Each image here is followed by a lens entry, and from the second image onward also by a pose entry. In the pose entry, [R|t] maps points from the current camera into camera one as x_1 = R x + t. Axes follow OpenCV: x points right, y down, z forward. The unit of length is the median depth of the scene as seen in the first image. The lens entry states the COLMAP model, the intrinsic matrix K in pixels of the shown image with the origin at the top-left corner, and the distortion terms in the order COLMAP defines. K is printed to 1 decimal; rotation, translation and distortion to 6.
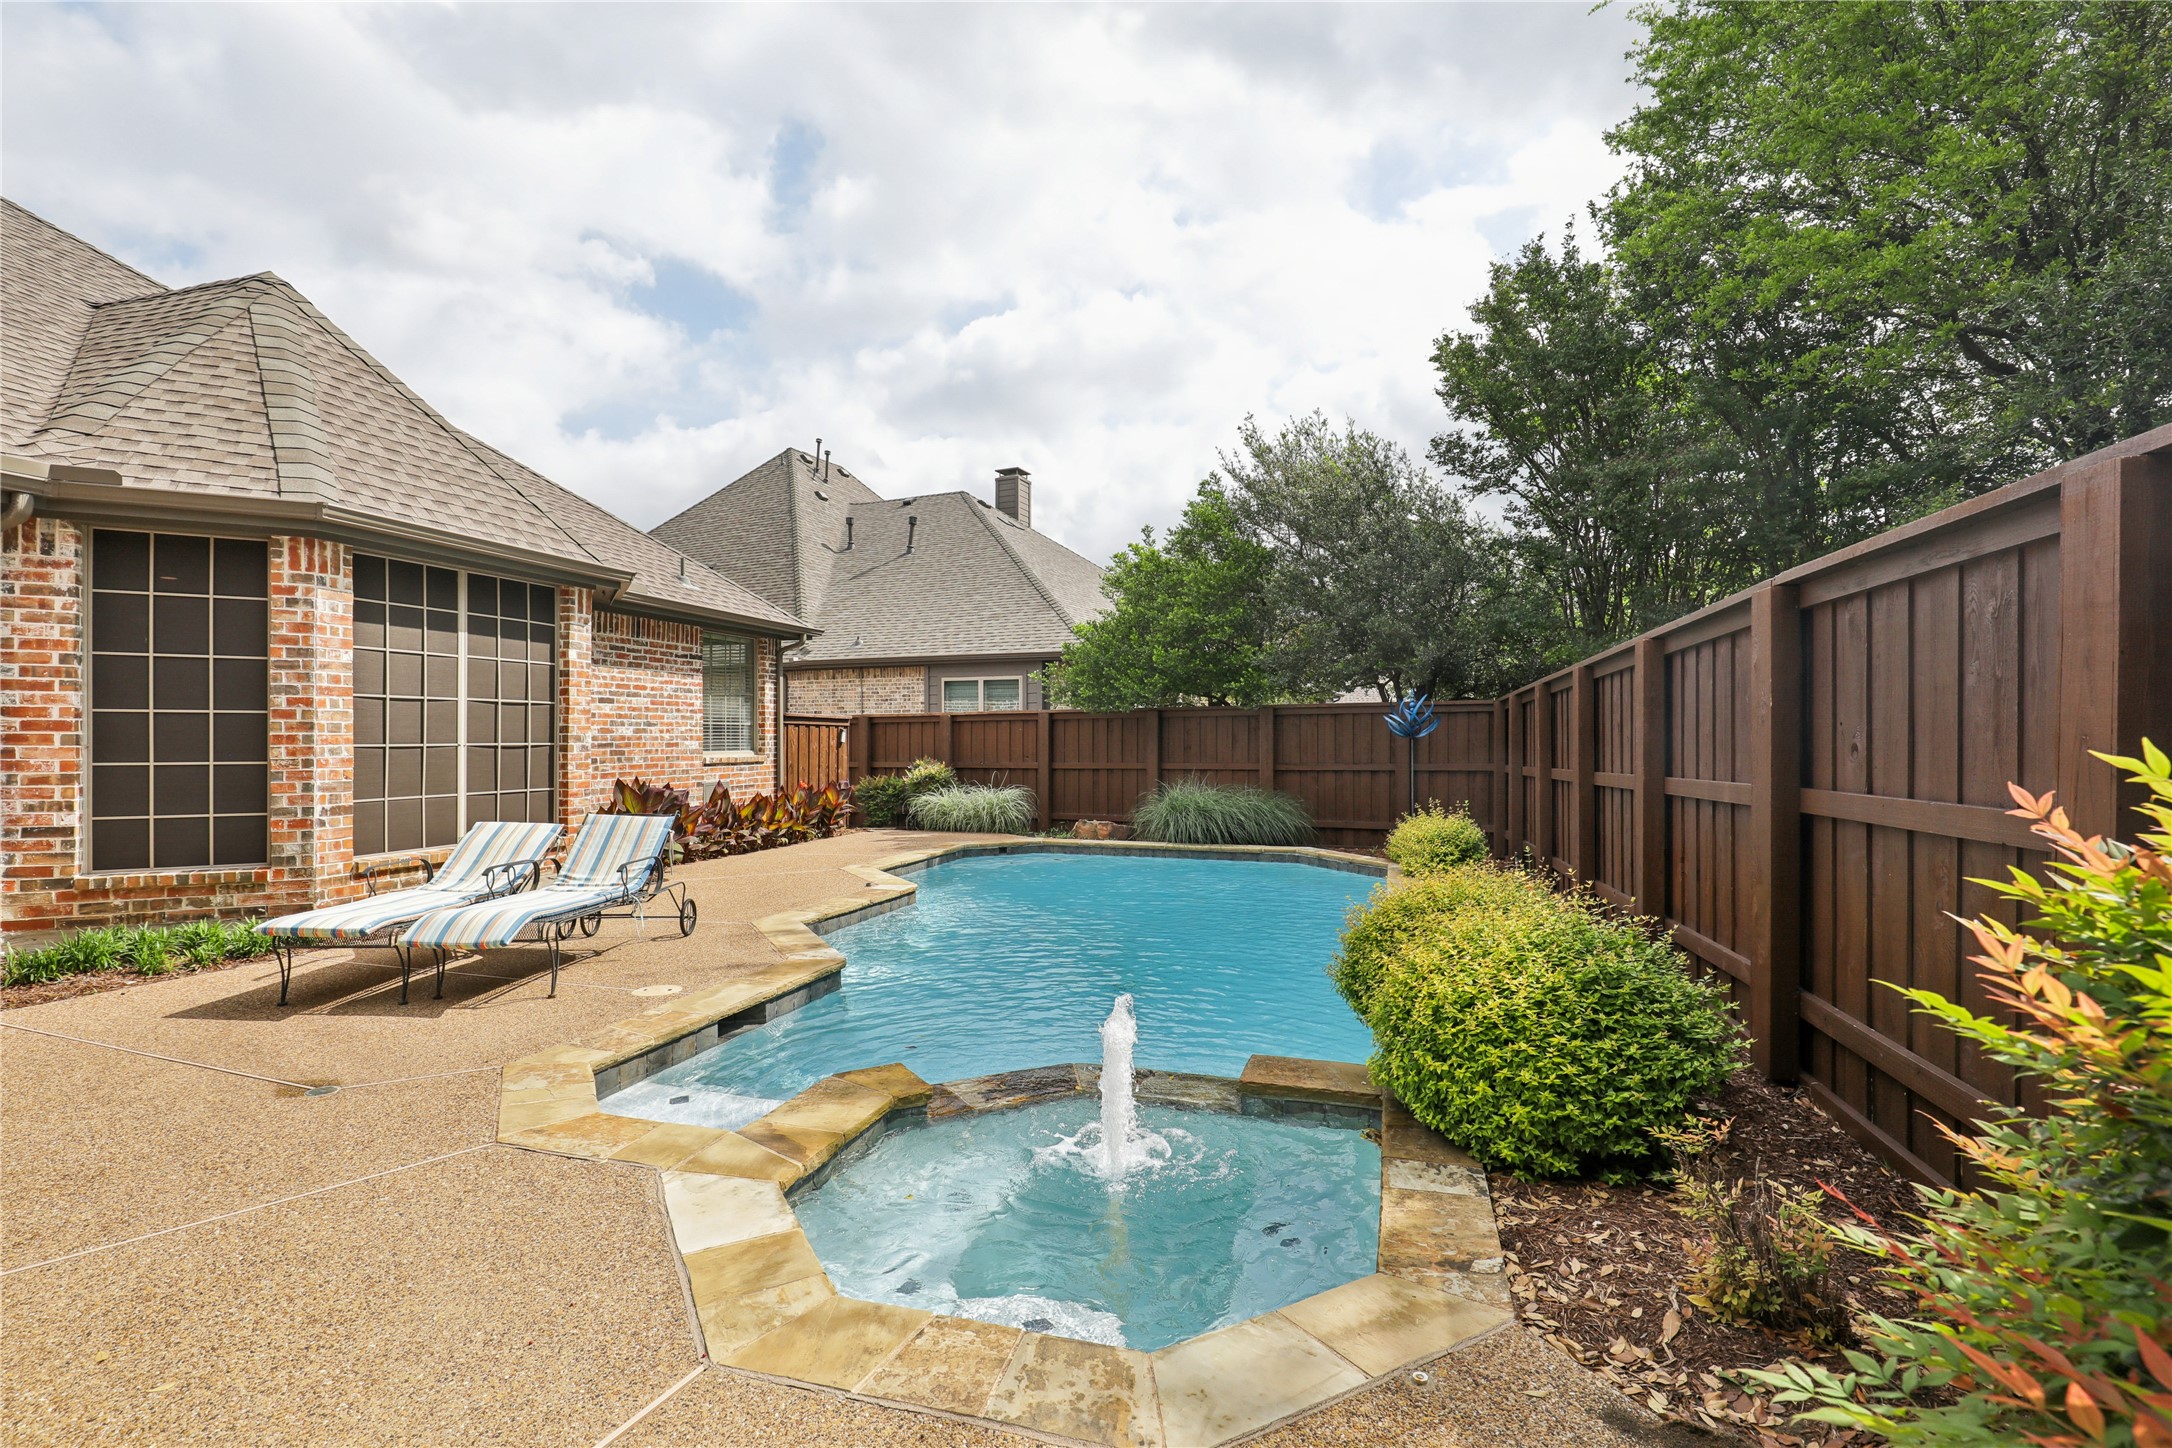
lens RADIAL K [[990.9, 0, 1082.1], [0, 990.9, 731.8], [0, 0, 1]] dist [-0.015951, 0.000637]
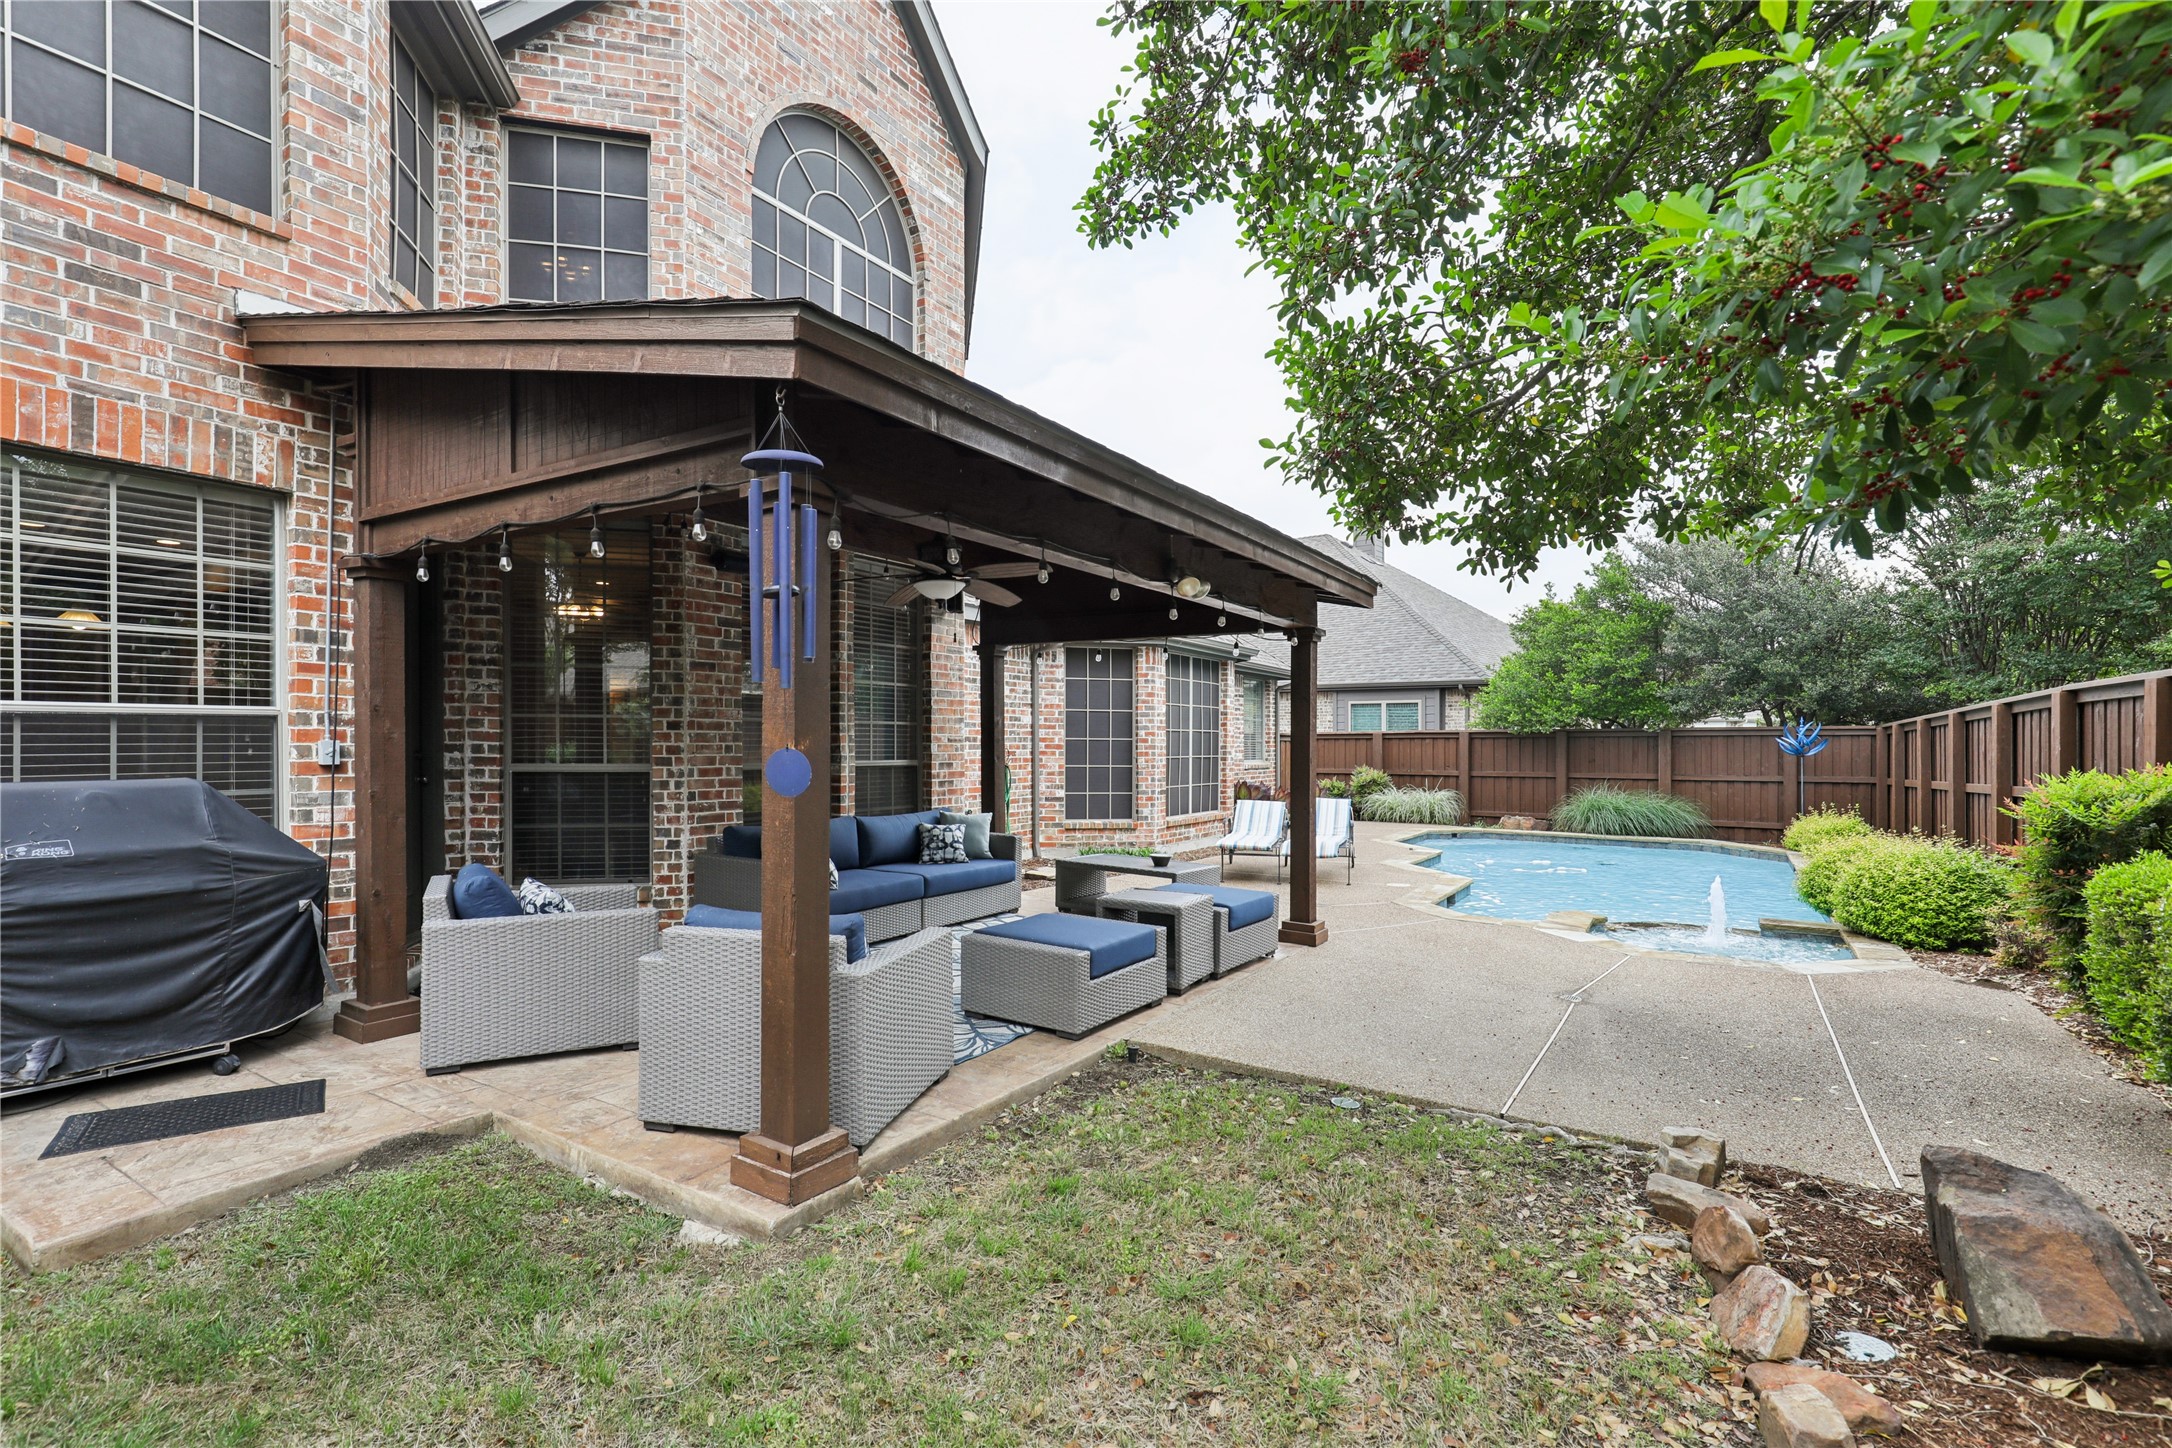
lens RADIAL K [[990.9, 0, 1082.1], [0, 990.9, 731.8], [0, 0, 1]] dist [-0.015951, 0.000637]
pose [[0.964083, 0.004306, -0.265567, -0.312061], [-0.005977, 0.999967, -0.005485, -0.017650], [0.265535, 0.006875, 0.964077, -0.648595]]
